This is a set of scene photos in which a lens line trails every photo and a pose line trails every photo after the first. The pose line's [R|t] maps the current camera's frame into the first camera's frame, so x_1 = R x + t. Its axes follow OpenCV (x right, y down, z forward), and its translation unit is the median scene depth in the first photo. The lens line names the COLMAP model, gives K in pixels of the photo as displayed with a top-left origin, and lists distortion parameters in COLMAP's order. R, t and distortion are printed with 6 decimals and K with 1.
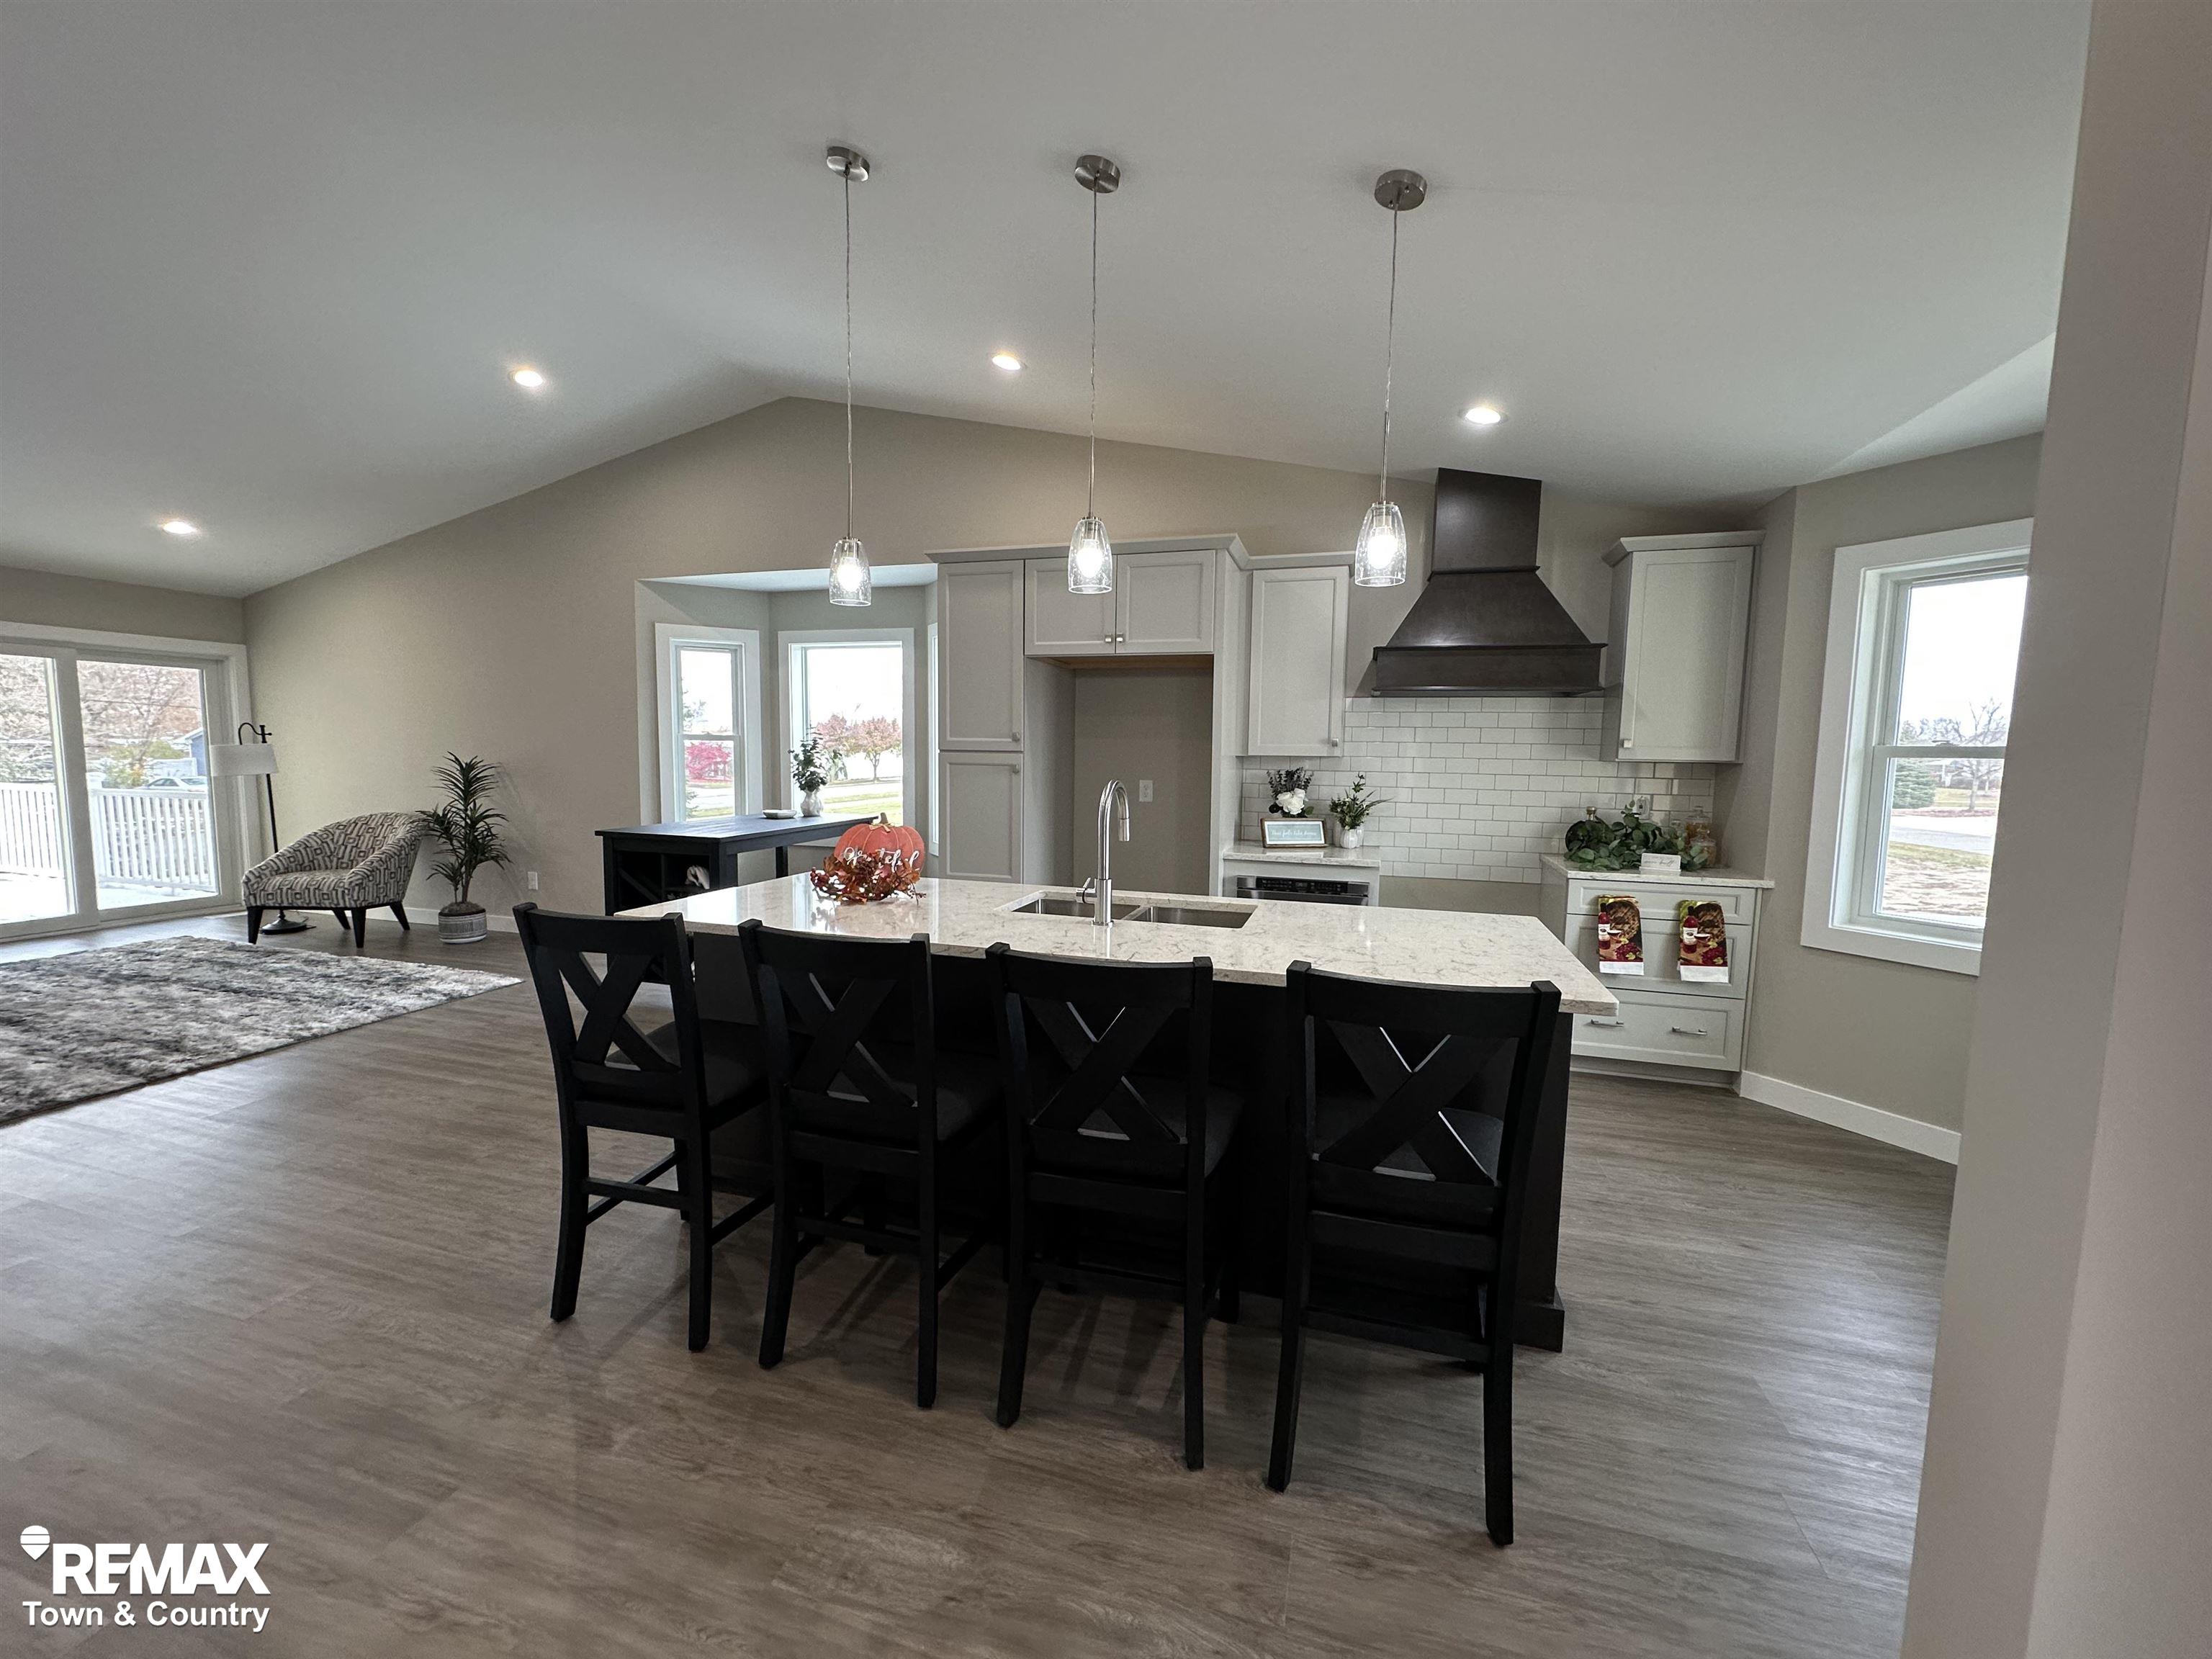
lens RADIAL K [[877.0, 0, 1106.5], [0, 877.0, 828.0], [0, 0, 1]] dist [-0.003645, 0.001227]
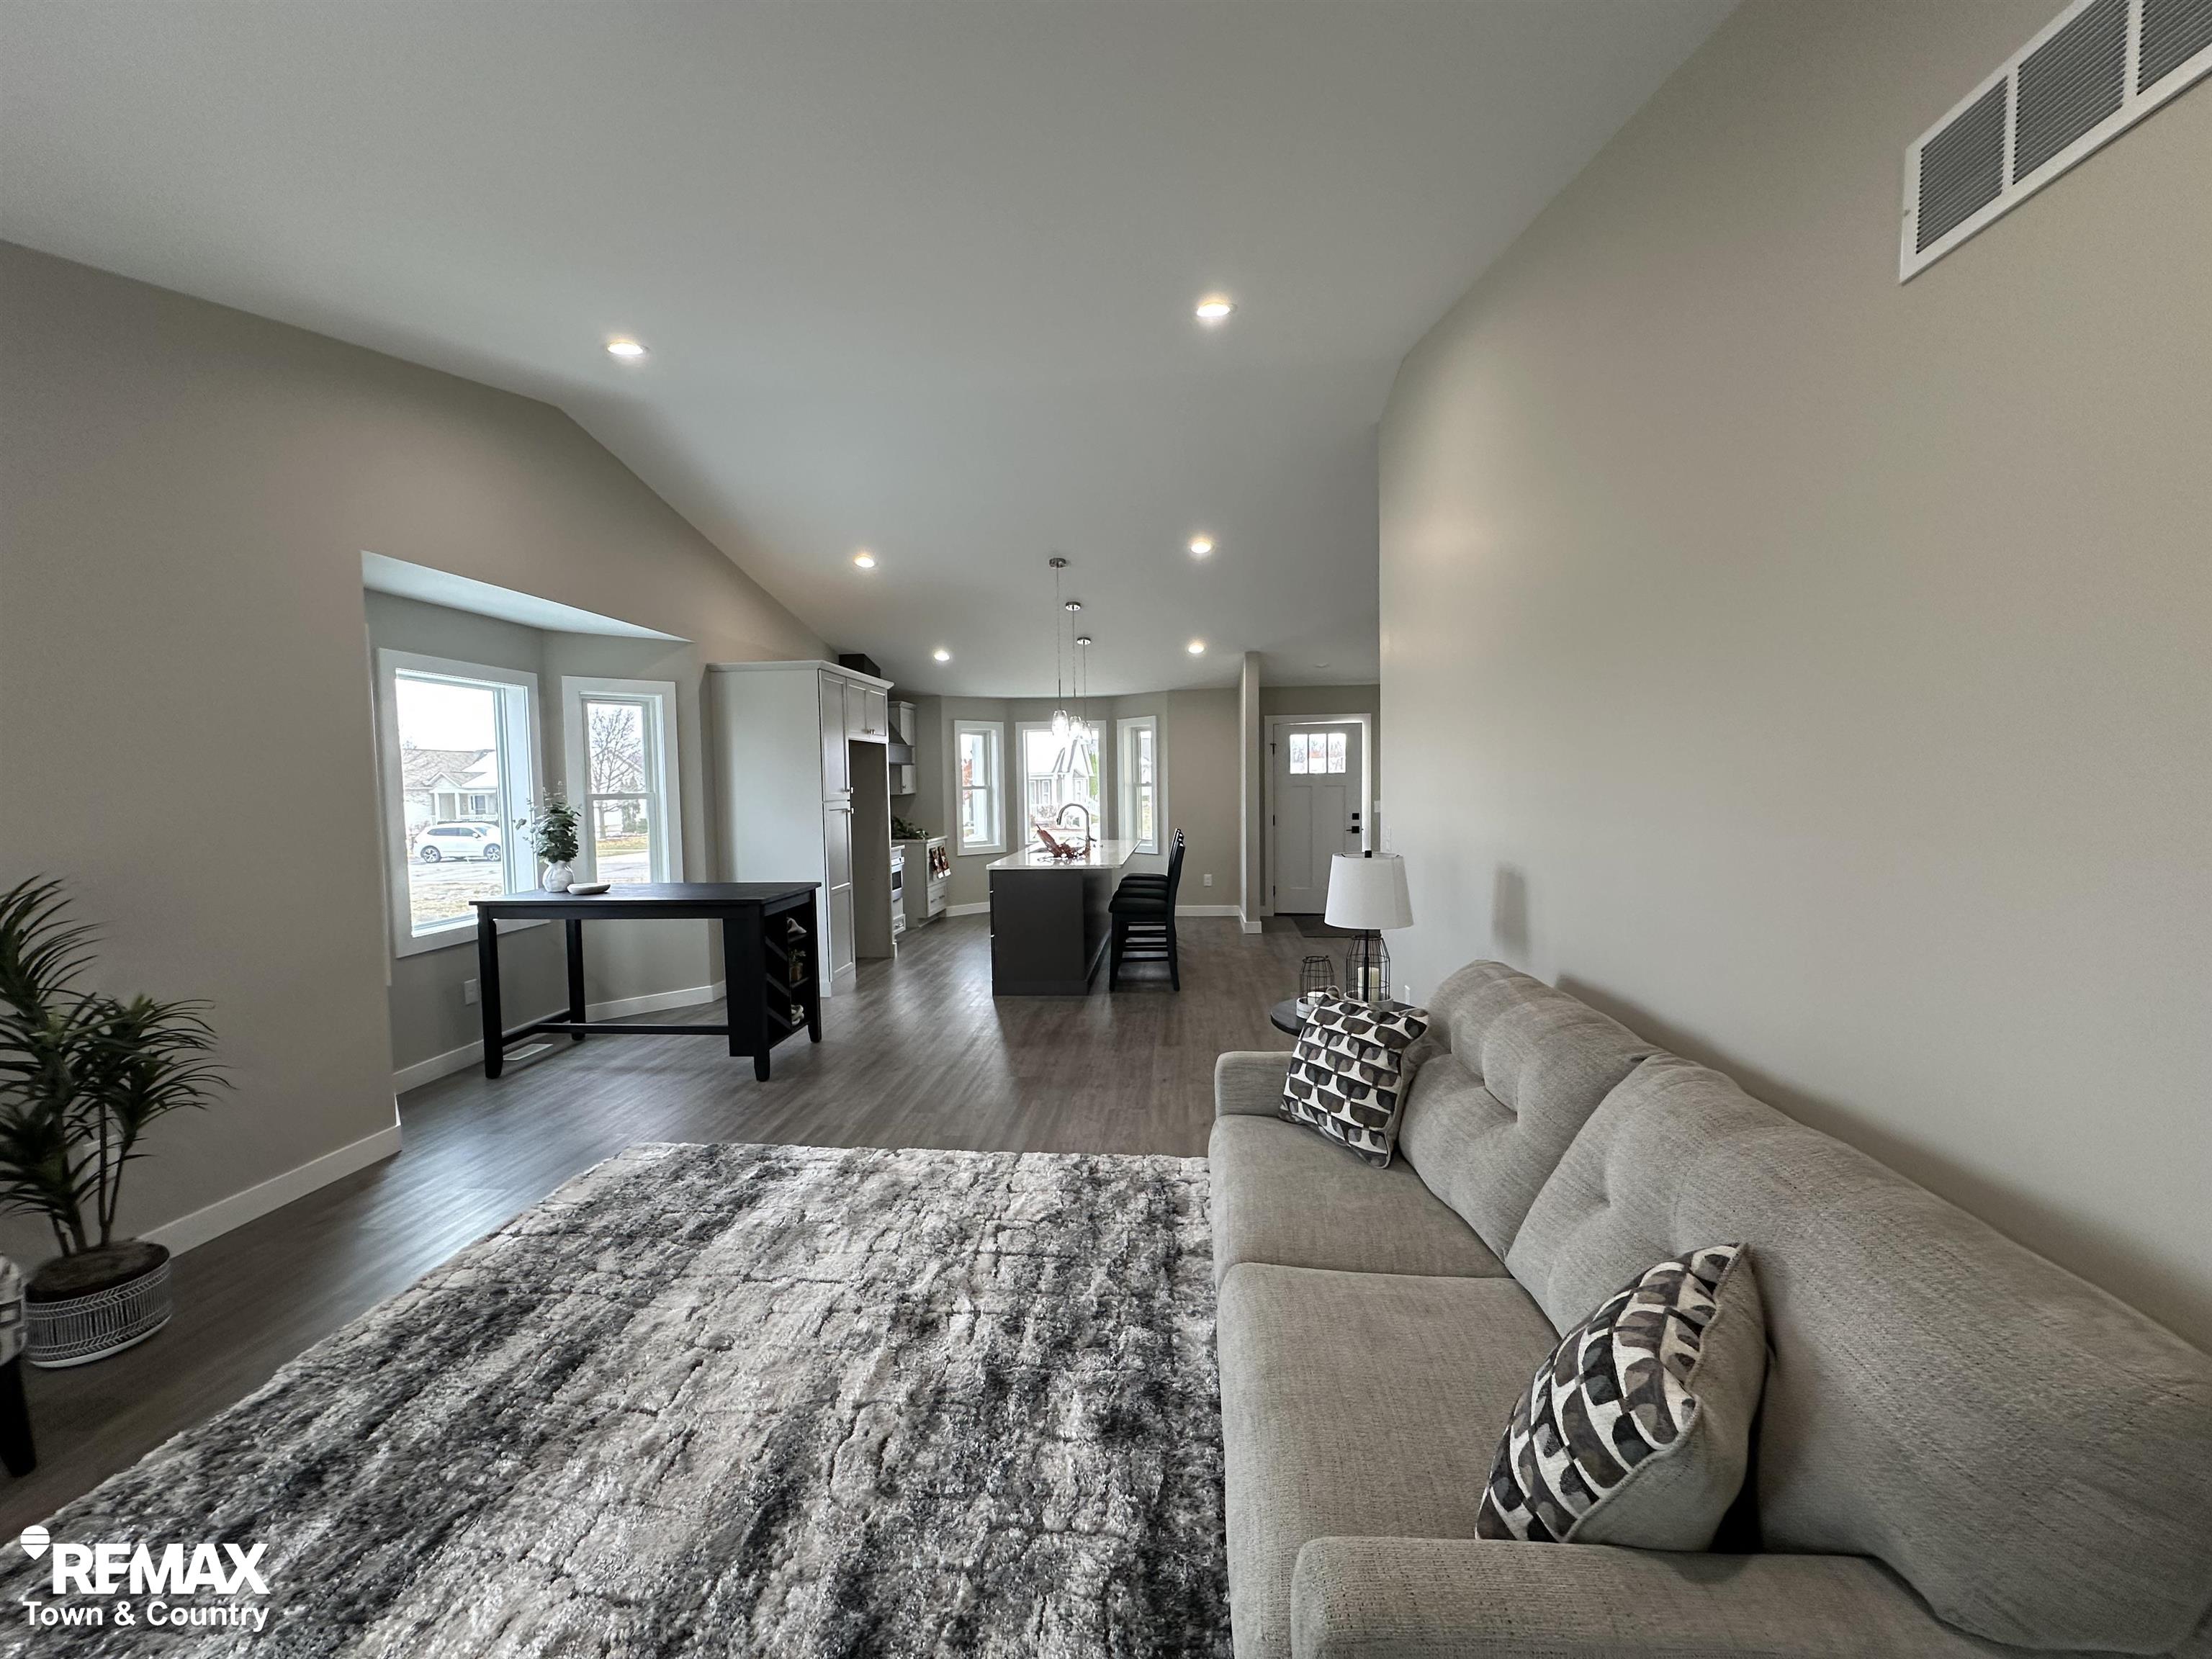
lens RADIAL K [[877.0, 0, 1103.3], [0, 877.0, 831.8], [0, 0, 1]] dist [-0.003645, 0.001227]
pose [[-0.197715, -0.070664, 0.977709, -1.627612], [0.100817, 0.990643, 0.091986, -0.123402], [-0.975061, 0.116757, -0.188741, 0.831965]]
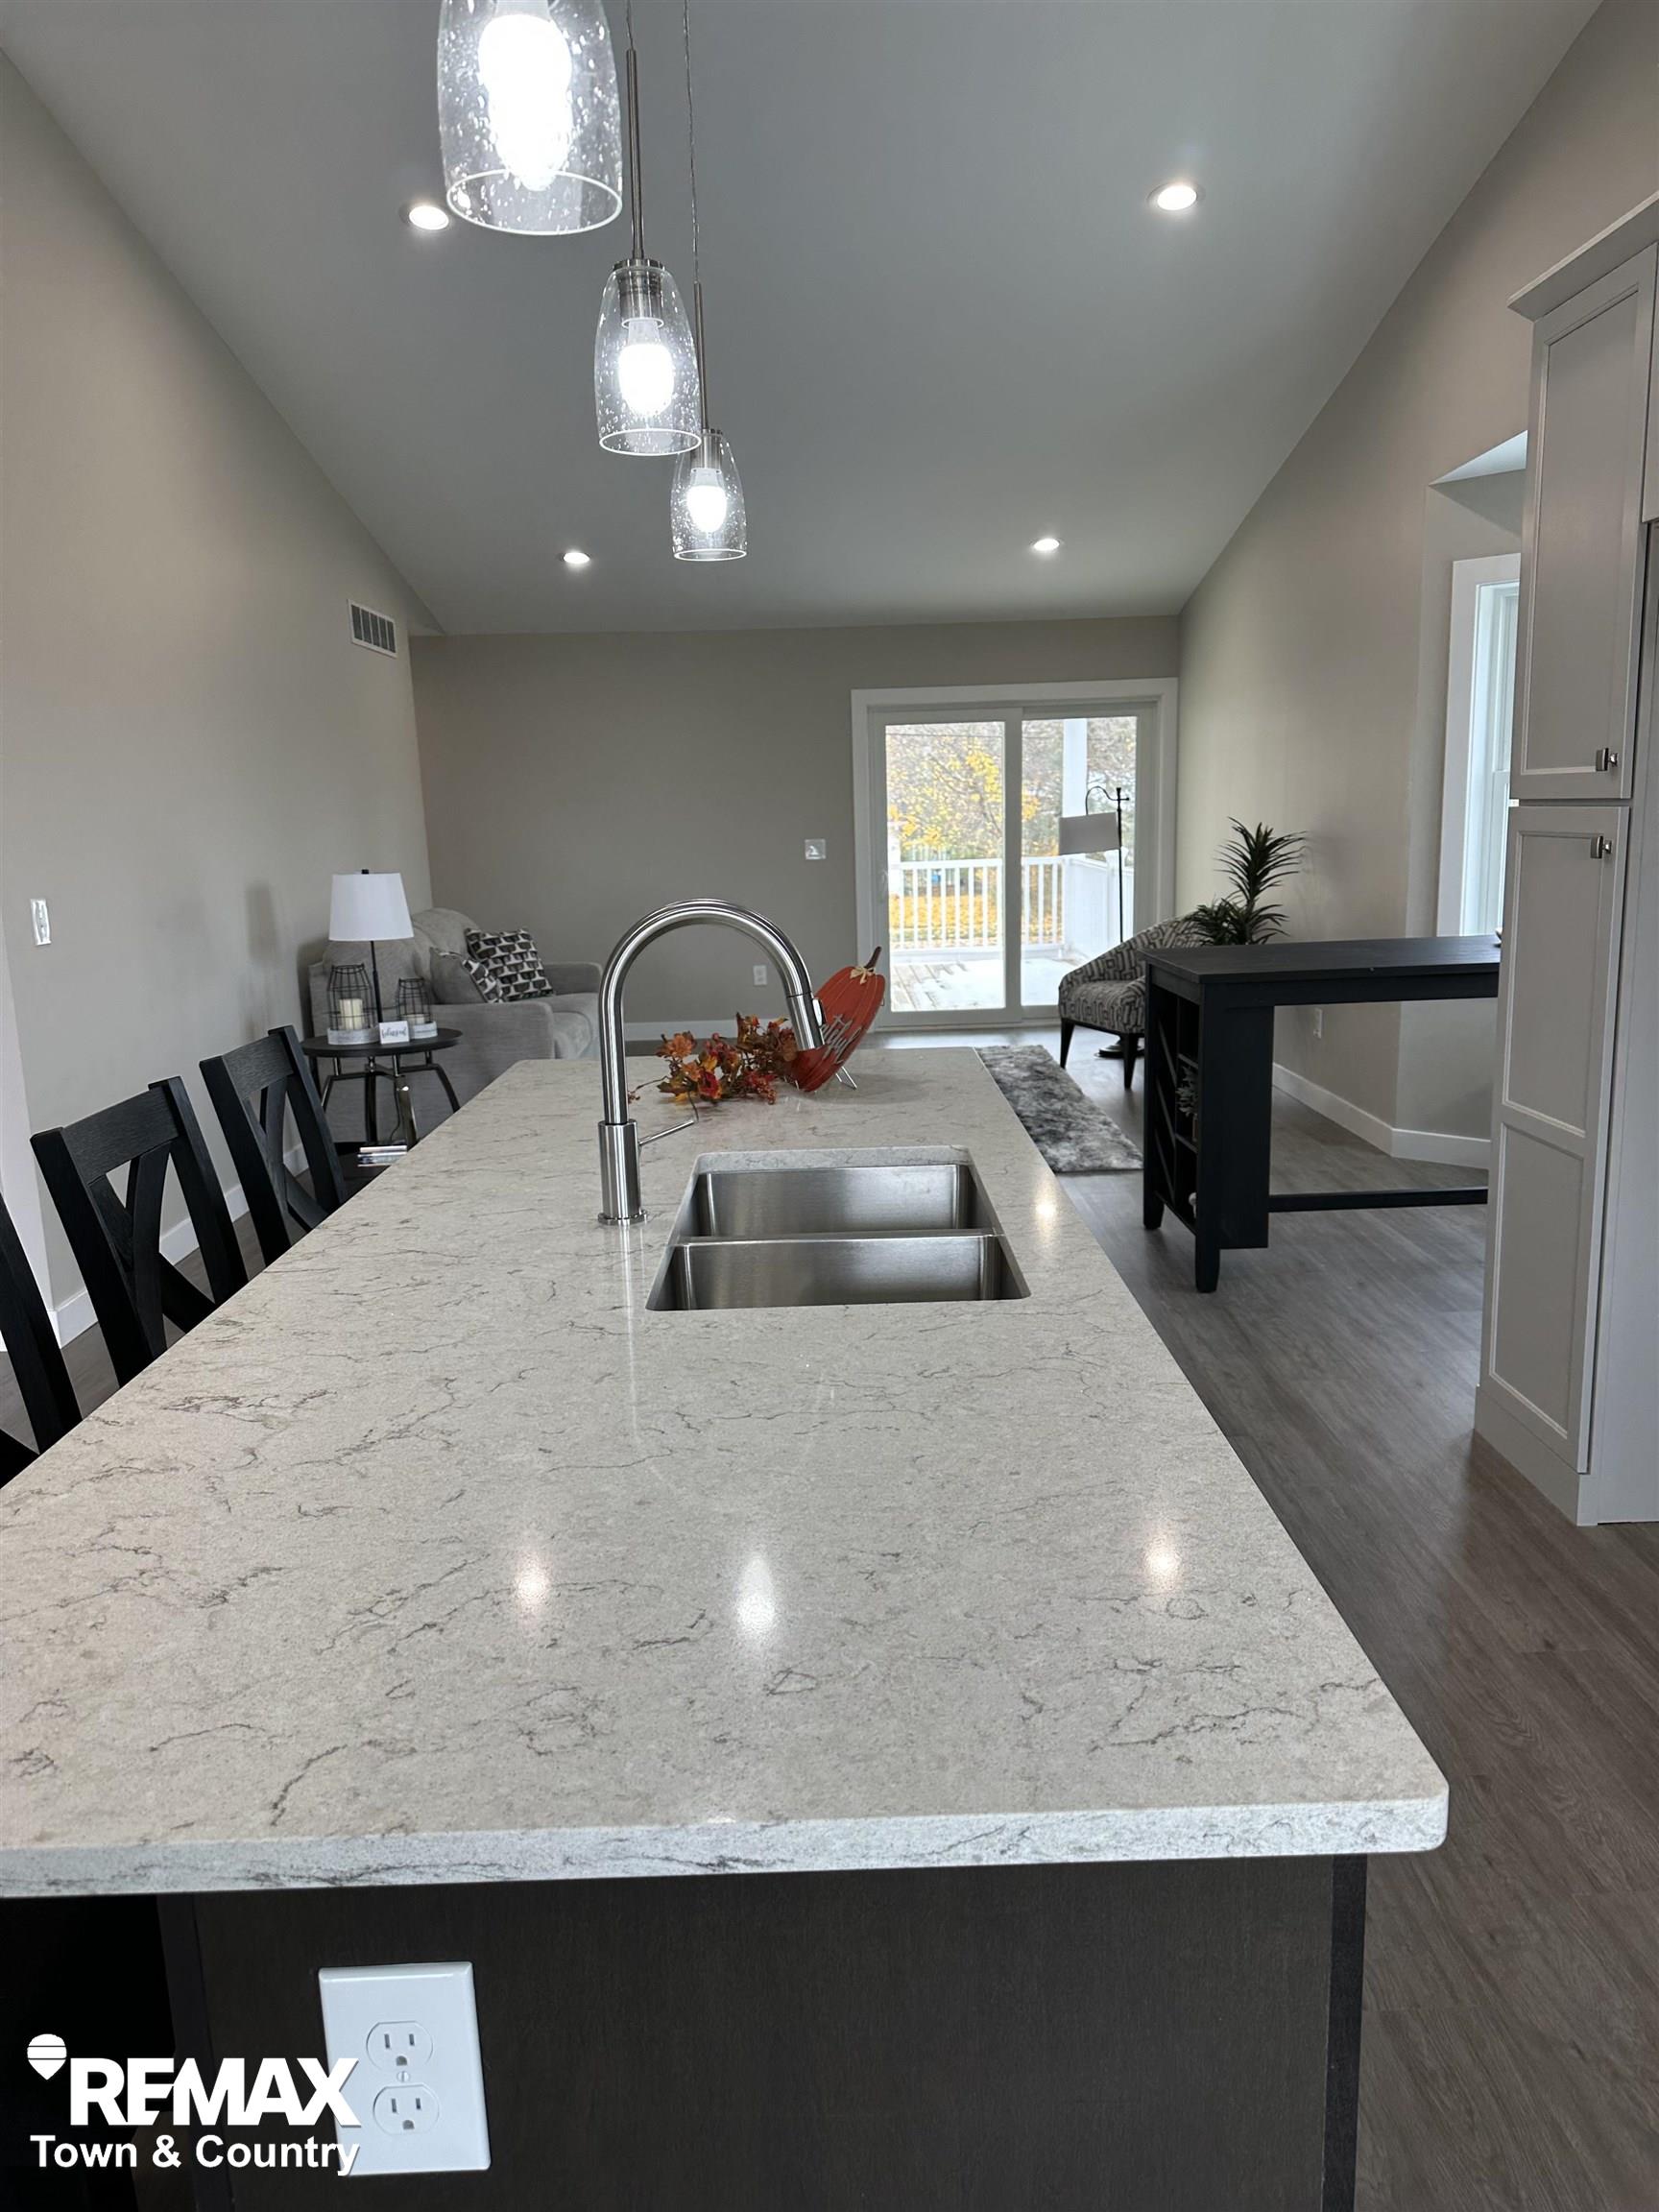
lens RADIAL K [[1545.0, 0, 839.7], [0, 1545.0, 1119.7], [0, 0, 1]] dist [0.071079, -0.080347]
pose [[0.300815, 0.163483, -0.939566, 0.412740], [-0.050898, 0.986546, 0.155362, -0.039041], [0.952323, 0.001087, 0.305089, 0.476453]]
